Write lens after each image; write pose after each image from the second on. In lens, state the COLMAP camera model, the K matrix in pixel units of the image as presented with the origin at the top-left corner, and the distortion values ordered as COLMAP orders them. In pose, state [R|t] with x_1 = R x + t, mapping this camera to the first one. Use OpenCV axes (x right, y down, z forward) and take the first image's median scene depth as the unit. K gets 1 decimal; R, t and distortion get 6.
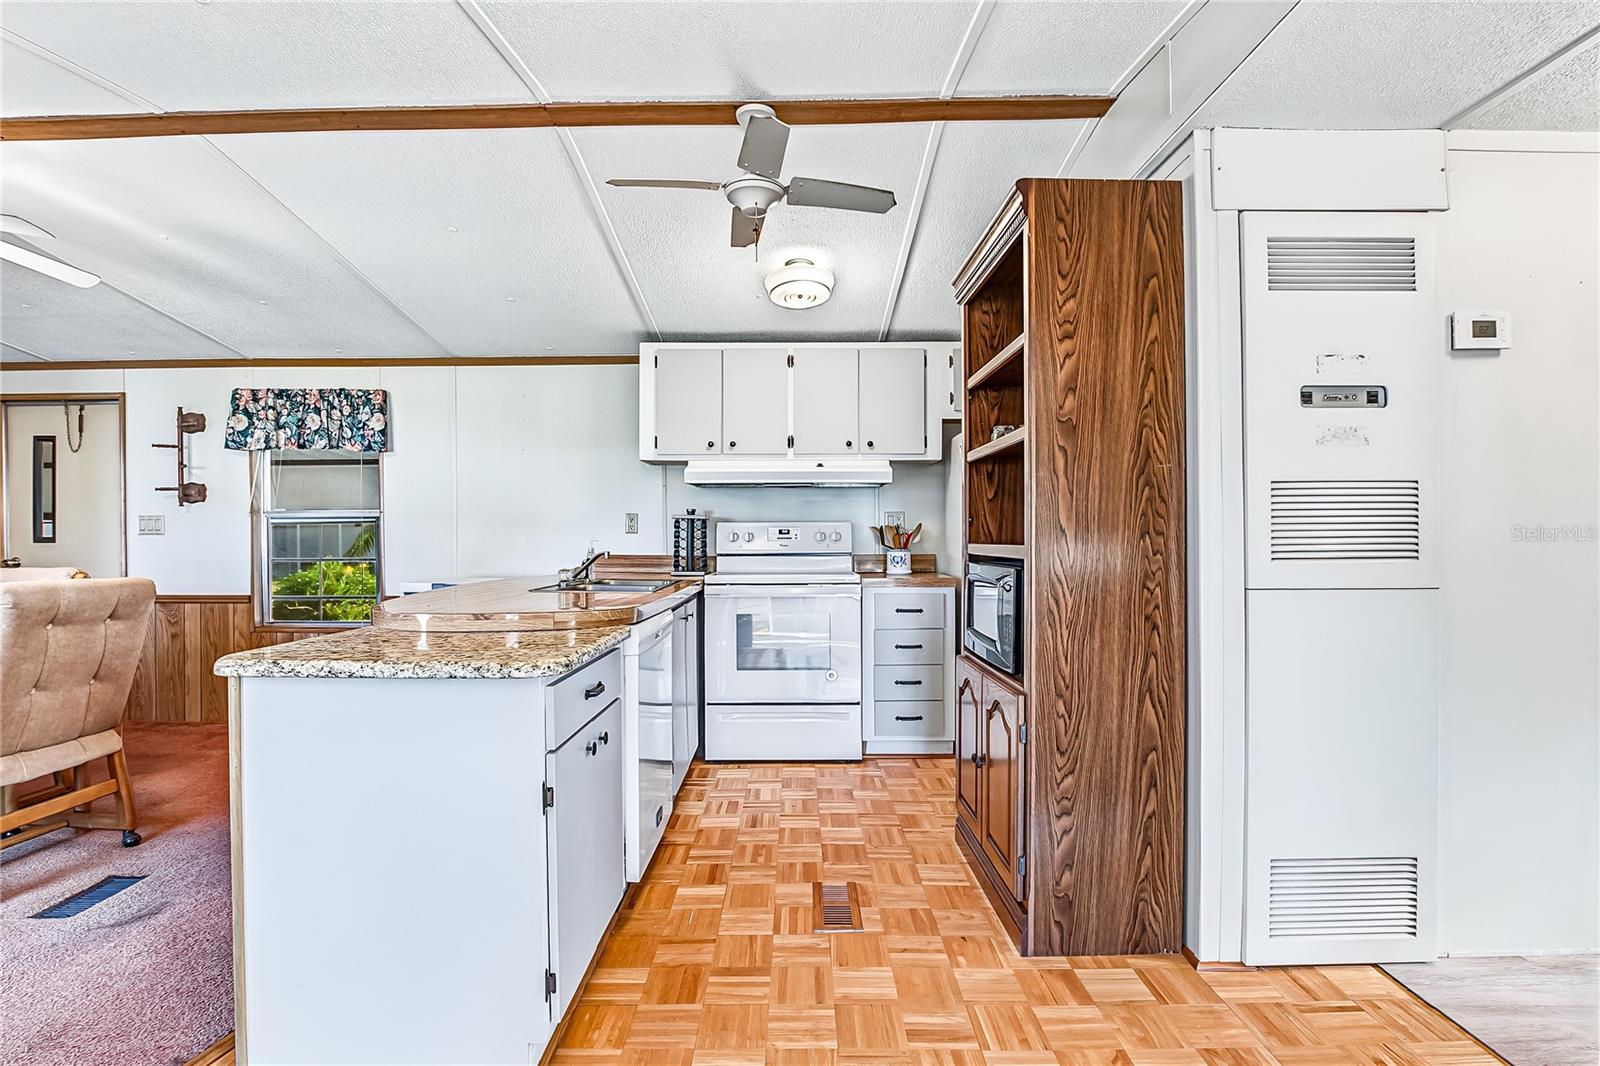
lens RADIAL K [[752.2, 0, 794.1], [0, 752.2, 535.9], [0, 0, 1]] dist [-0.036800, 0.006594]
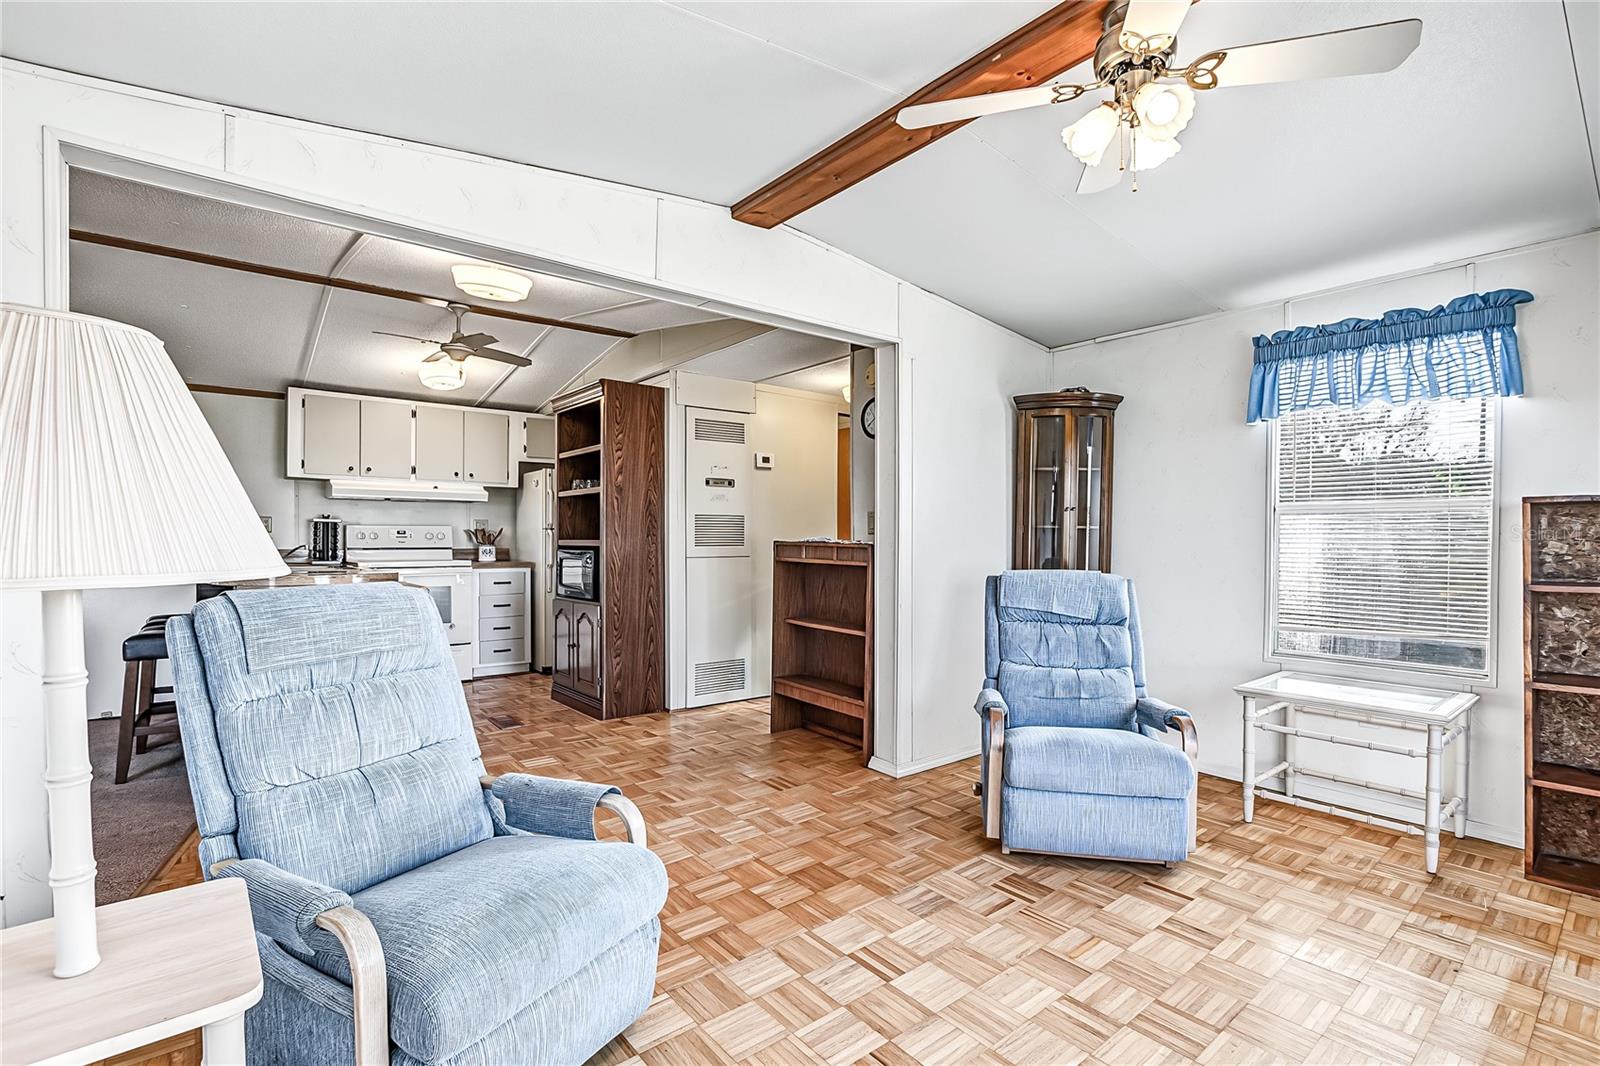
lens RADIAL K [[726.4, 0, 790.3], [0, 726.4, 538.2], [0, 0, 1]] dist [-0.041290, 0.008049]
pose [[0.777564, 0.004963, 0.628784, -0.290702], [-0.004938, 0.999986, -0.001786, 0.004074], [-0.628784, -0.001717, 0.777578, -0.496808]]
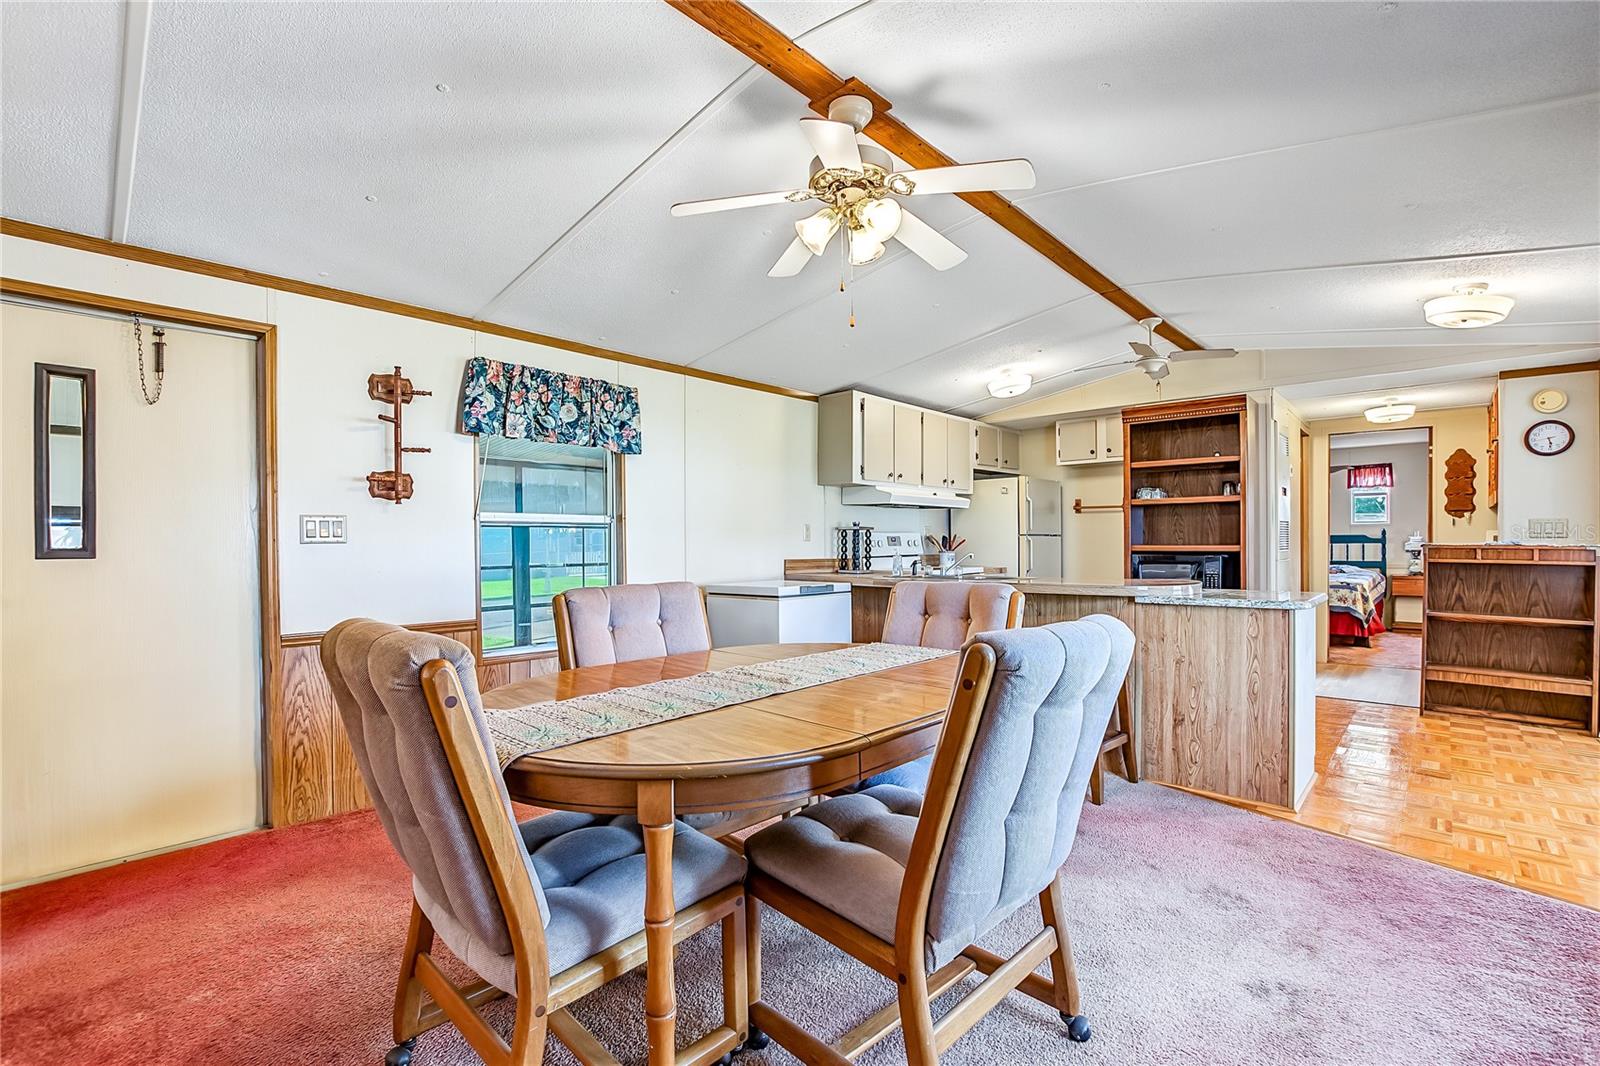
lens RADIAL K [[695.8, 0, 801.9], [0, 695.8, 544.8], [0, 0, 1]] dist [-0.037216, 0.006535]
pose [[0.681366, -0.005458, 0.731923, -1.069516], [0.003758, 0.999985, 0.003959, -0.001153], [-0.731933, 0.000053, 0.681376, 0.248211]]
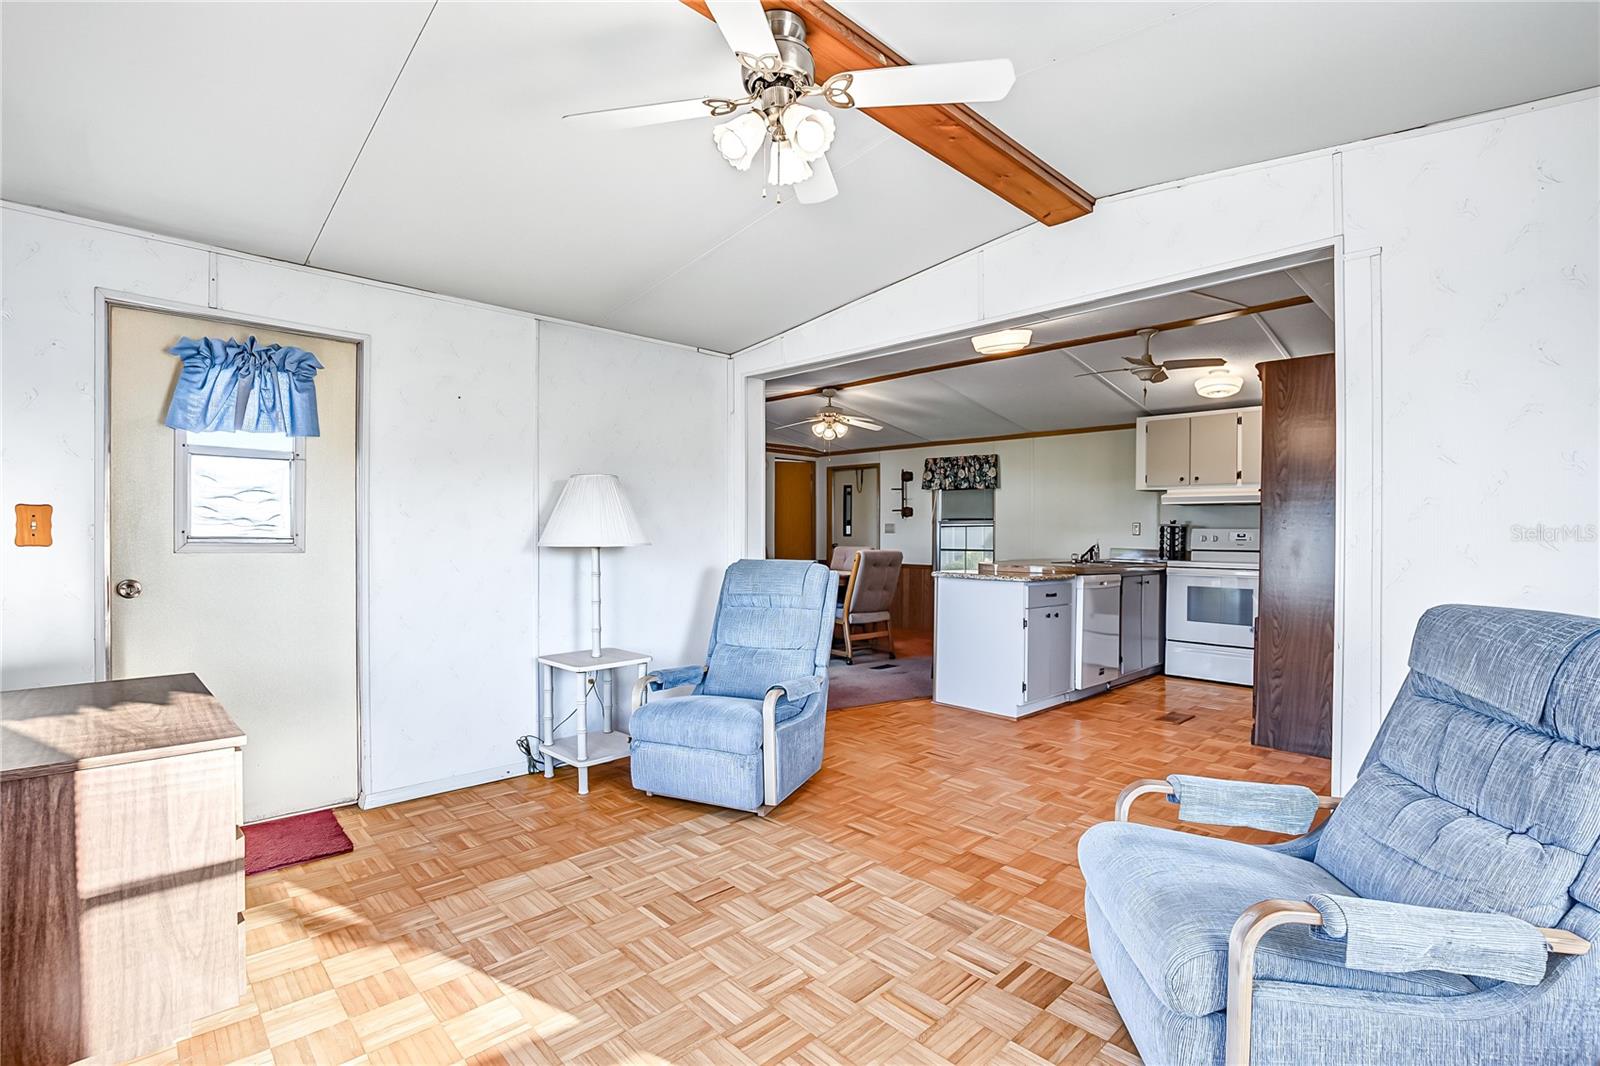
lens RADIAL K [[726.4, 0, 790.3], [0, 726.4, 538.2], [0, 0, 1]] dist [-0.041290, 0.008049]
pose [[0.689298, 0.014776, -0.724327, 0.387655], [-0.012391, 0.999886, 0.008605, -0.001135], [0.724372, 0.003044, 0.689403, -0.584736]]
